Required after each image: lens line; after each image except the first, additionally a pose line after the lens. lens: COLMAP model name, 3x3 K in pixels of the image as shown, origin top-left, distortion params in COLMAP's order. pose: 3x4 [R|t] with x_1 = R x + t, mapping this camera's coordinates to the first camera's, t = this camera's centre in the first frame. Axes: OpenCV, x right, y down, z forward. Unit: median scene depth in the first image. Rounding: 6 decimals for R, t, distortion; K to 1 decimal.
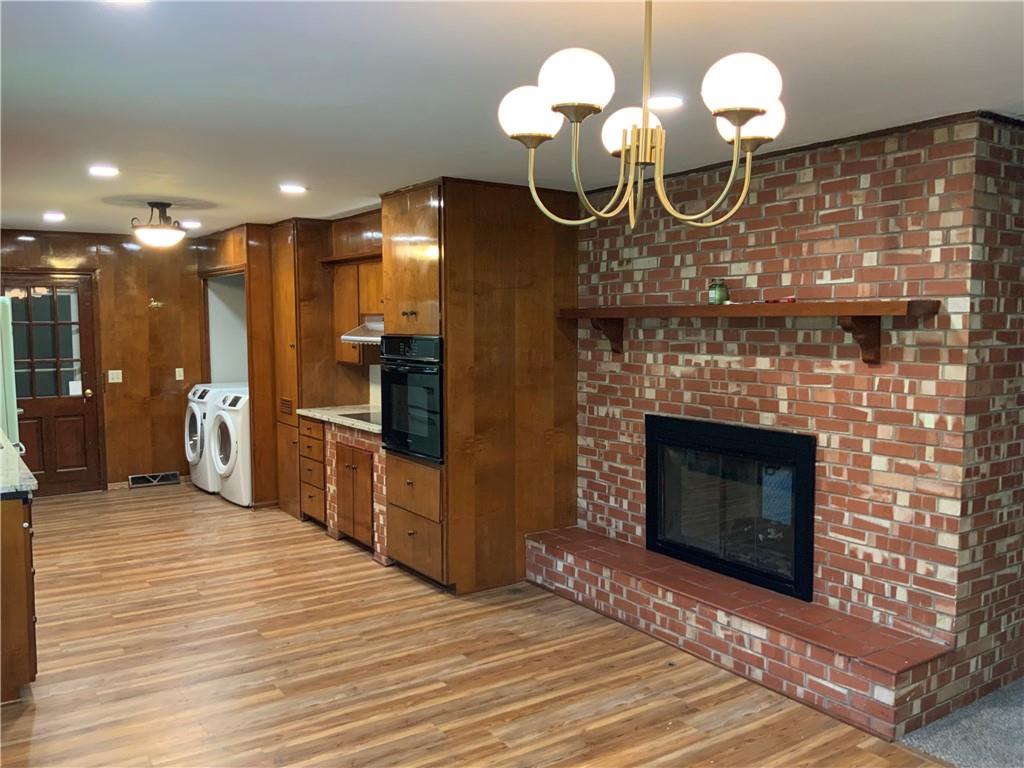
lens RADIAL K [[847.6, 0, 517.4], [0, 847.6, 374.8], [0, 0, 1]] dist [0.061088, -0.123503]
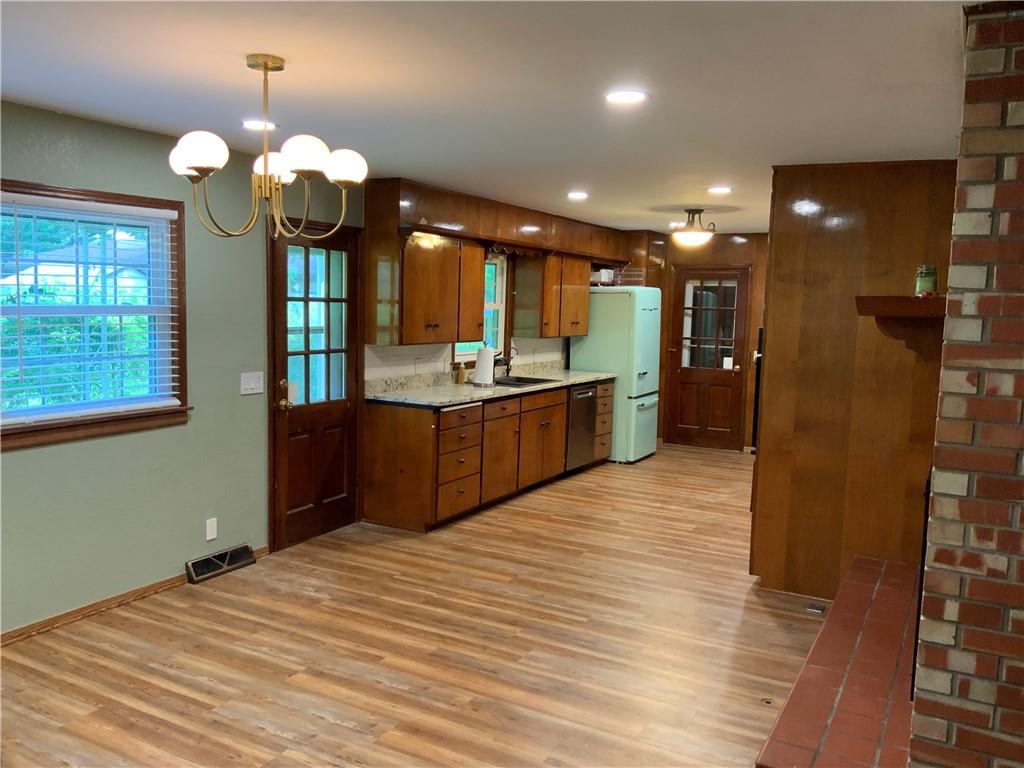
lens RADIAL K [[847.6, 0, 511.5], [0, 847.6, 382.9], [0, 0, 1]] dist [0.061088, -0.123503]
pose [[0.459069, 0.106136, -0.882038, 0.651312], [-0.092408, 0.993157, 0.071412, -0.023457], [0.883582, 0.048724, 0.465735, 0.271870]]
